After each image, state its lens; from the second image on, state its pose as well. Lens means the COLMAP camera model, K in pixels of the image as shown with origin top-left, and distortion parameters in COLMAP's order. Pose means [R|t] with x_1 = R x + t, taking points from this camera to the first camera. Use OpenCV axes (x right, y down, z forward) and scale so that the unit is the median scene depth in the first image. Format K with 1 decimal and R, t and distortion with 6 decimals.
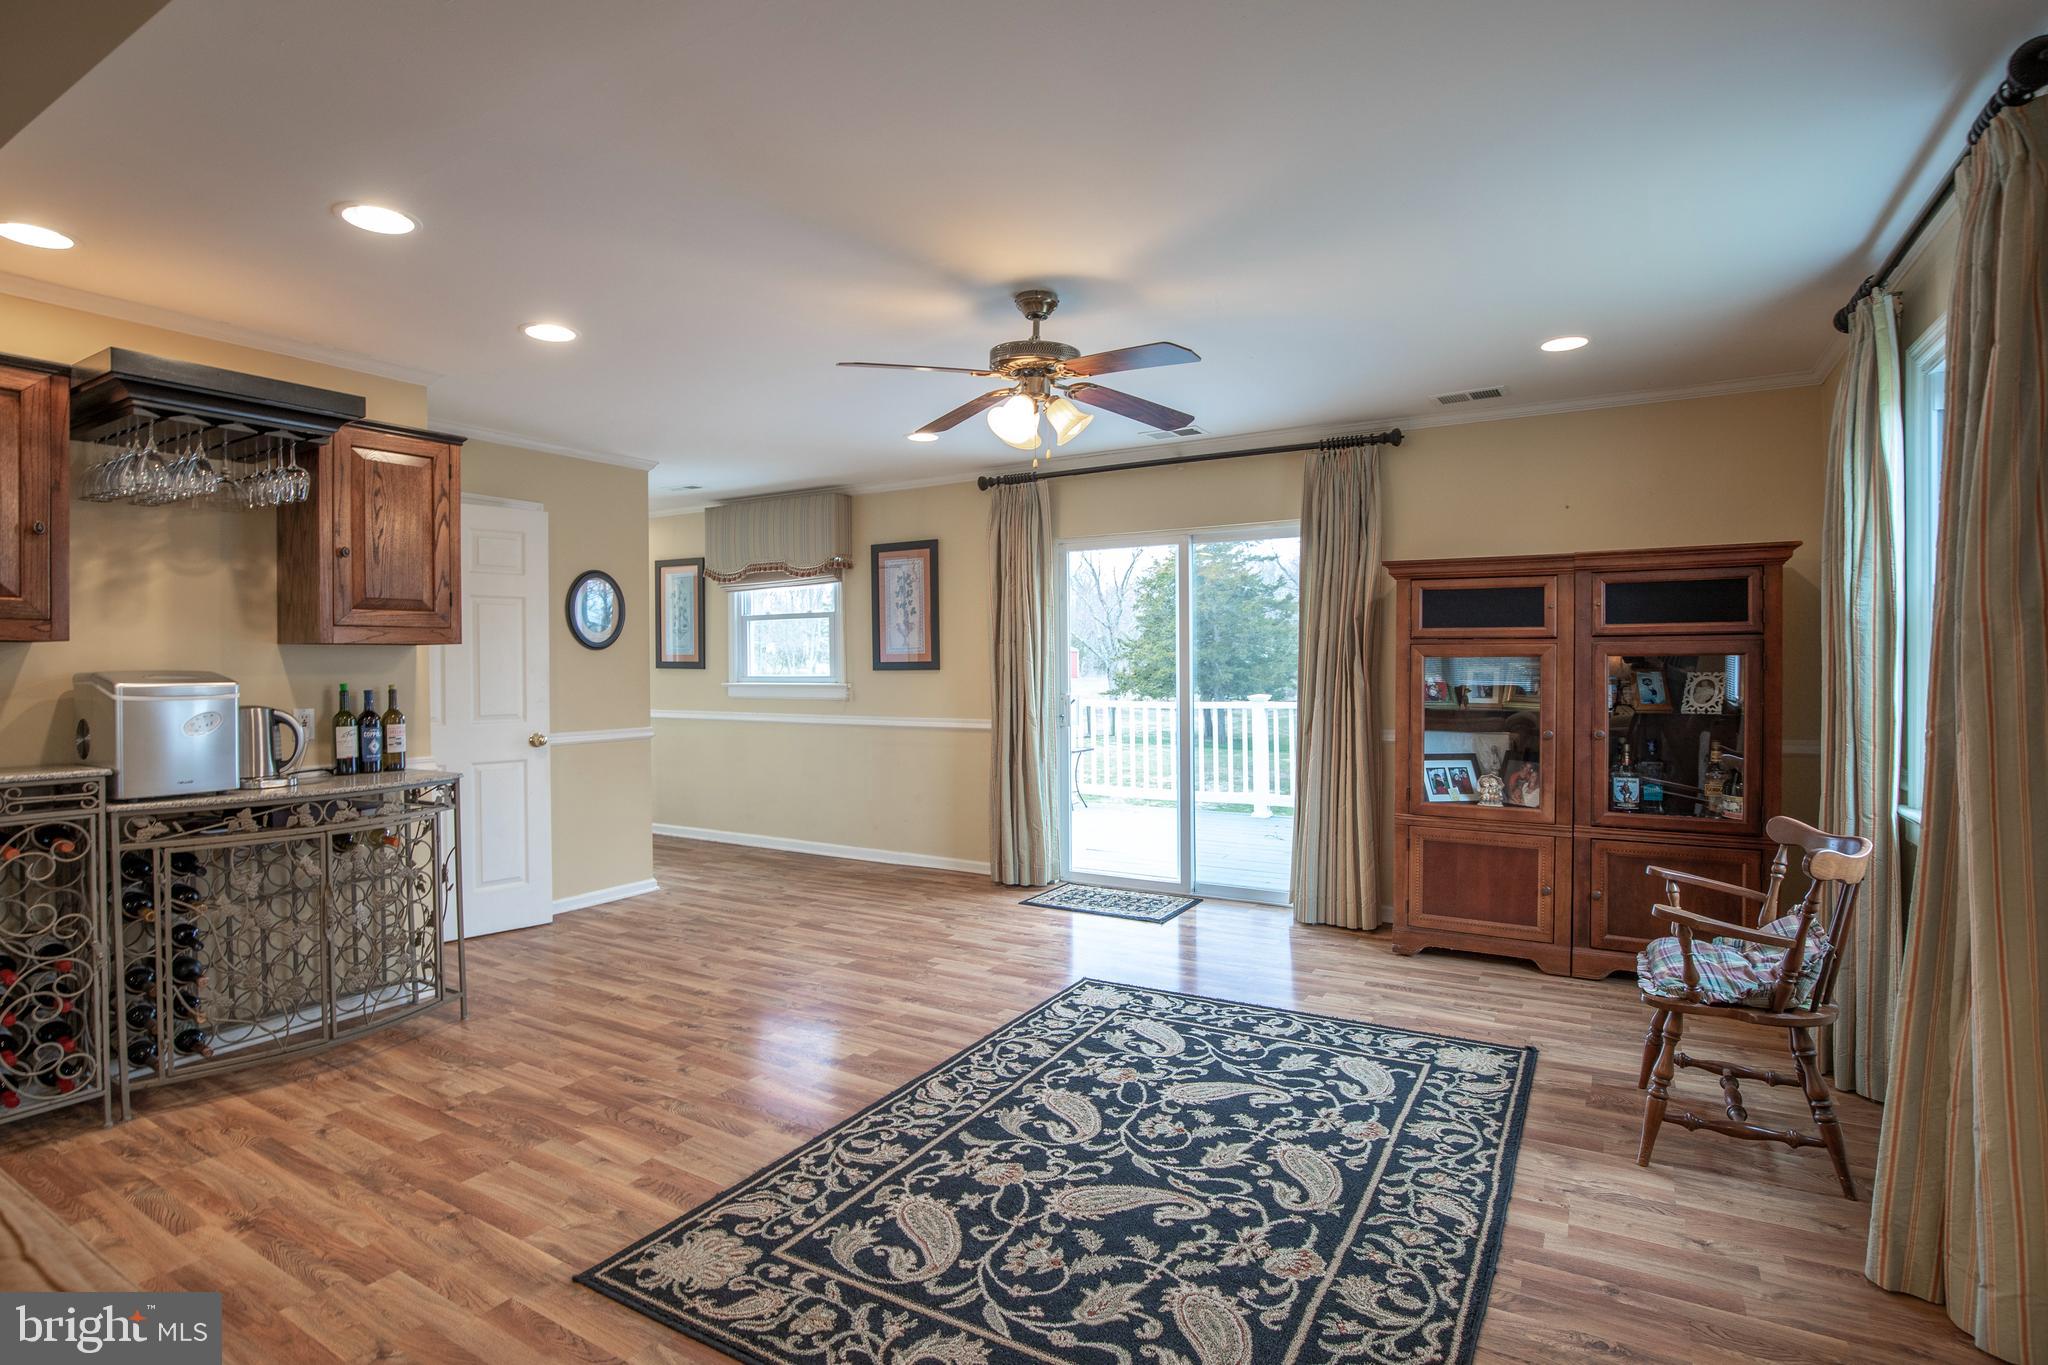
lens RADIAL K [[982.9, 0, 1024.0], [0, 982.9, 682.5], [0, 0, 1]] dist [-0.034462, 0.000333]
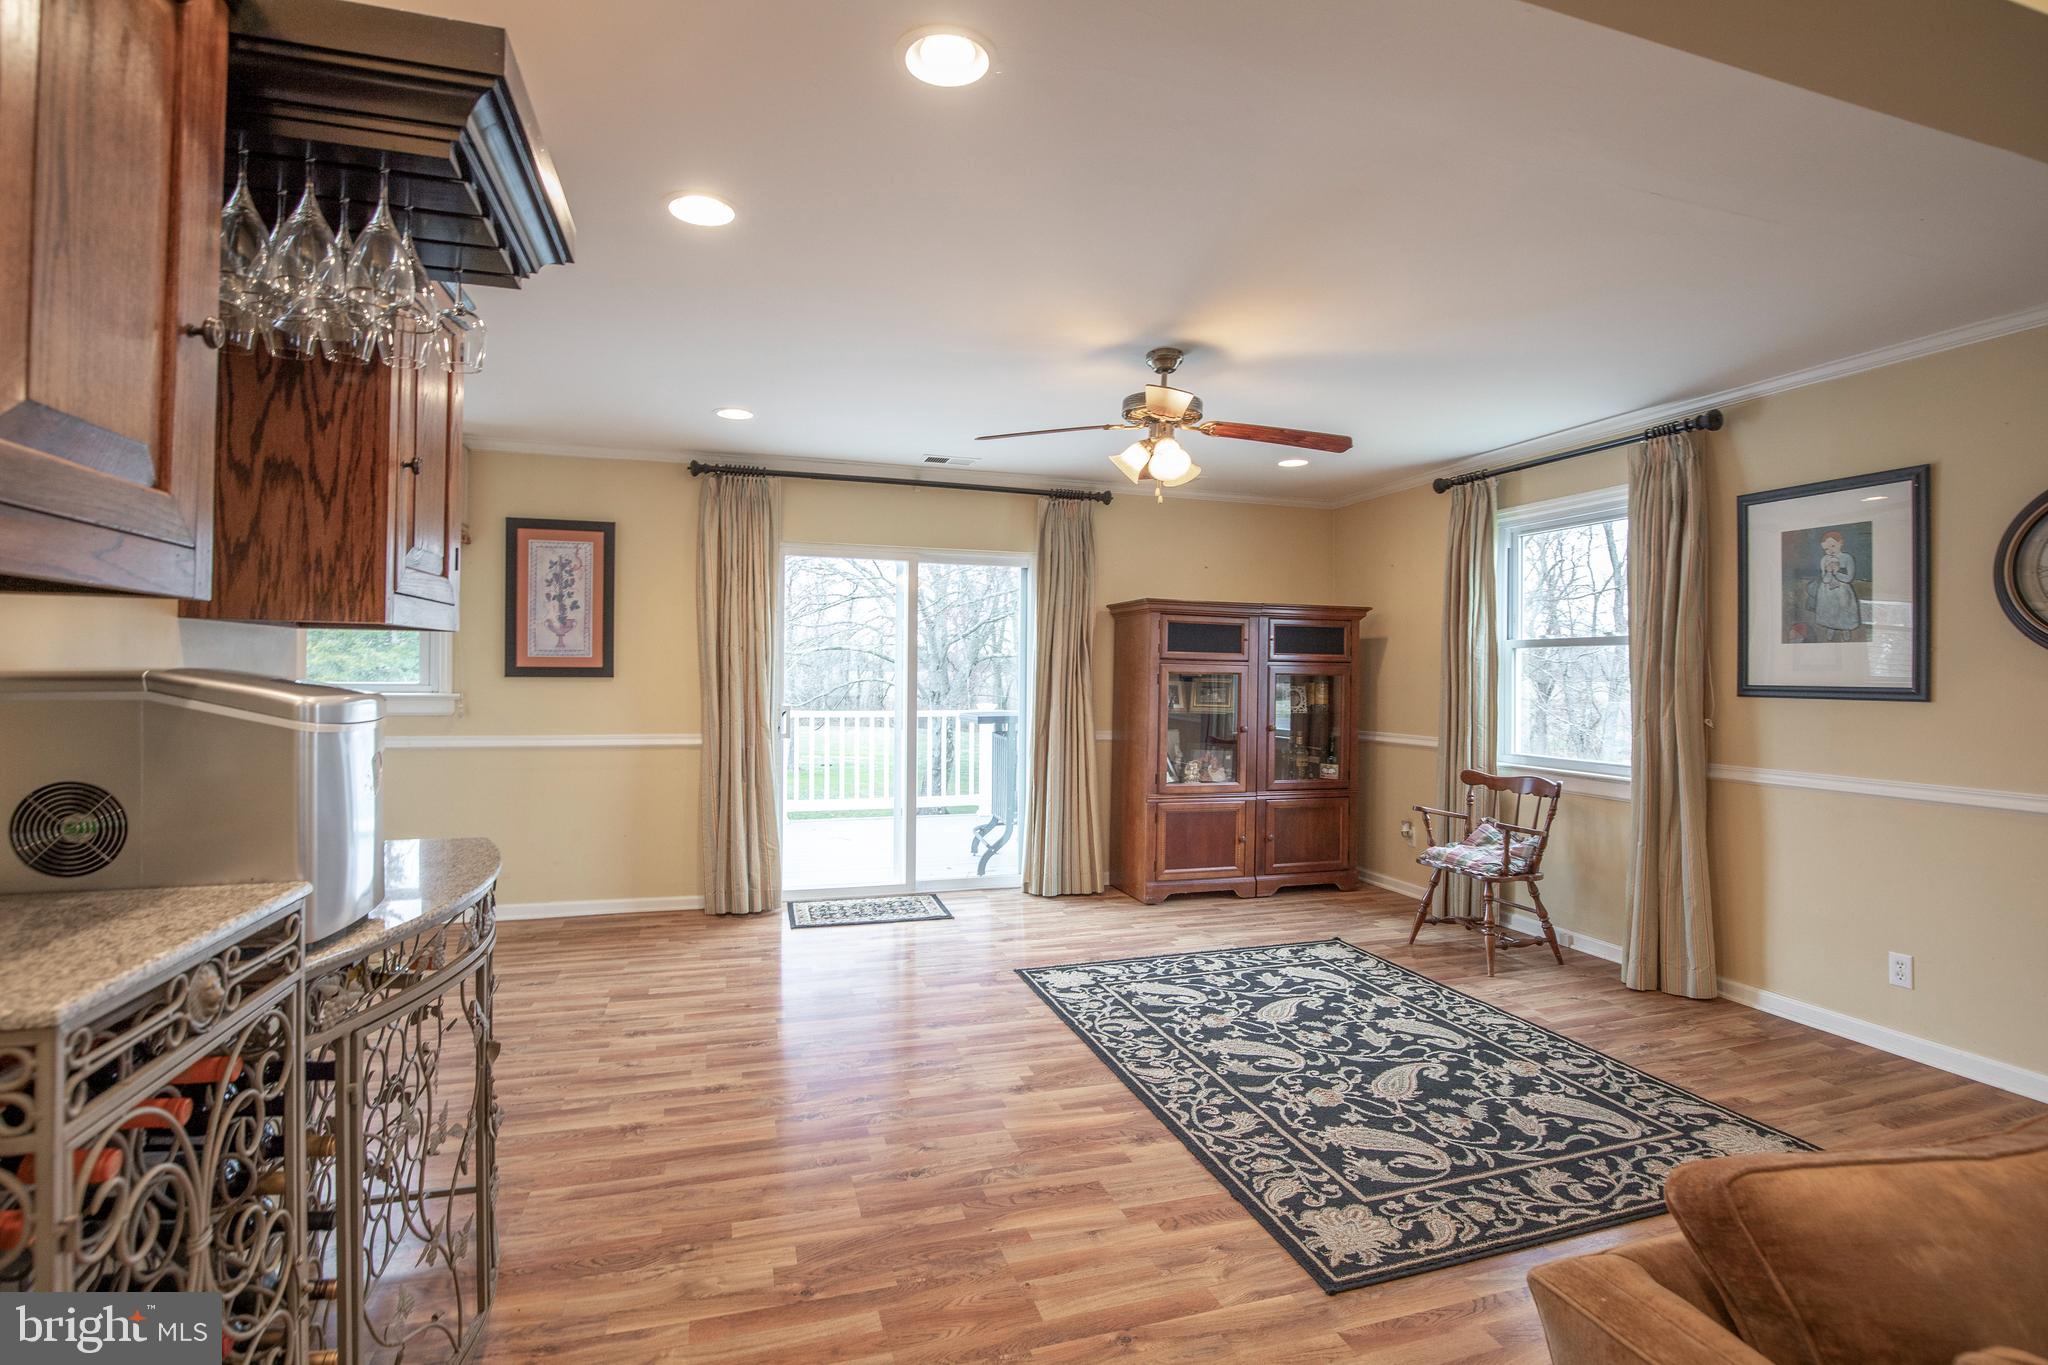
lens RADIAL K [[960.0, 0, 1015.1], [0, 960.0, 670.5], [0, 0, 1]] dist [-0.037299, 0.007587]
pose [[0.668982, 0.020087, 0.743008, -1.082080], [-0.005377, 0.999739, -0.022186, -0.004716], [-0.743260, 0.010847, 0.668915, 0.440488]]
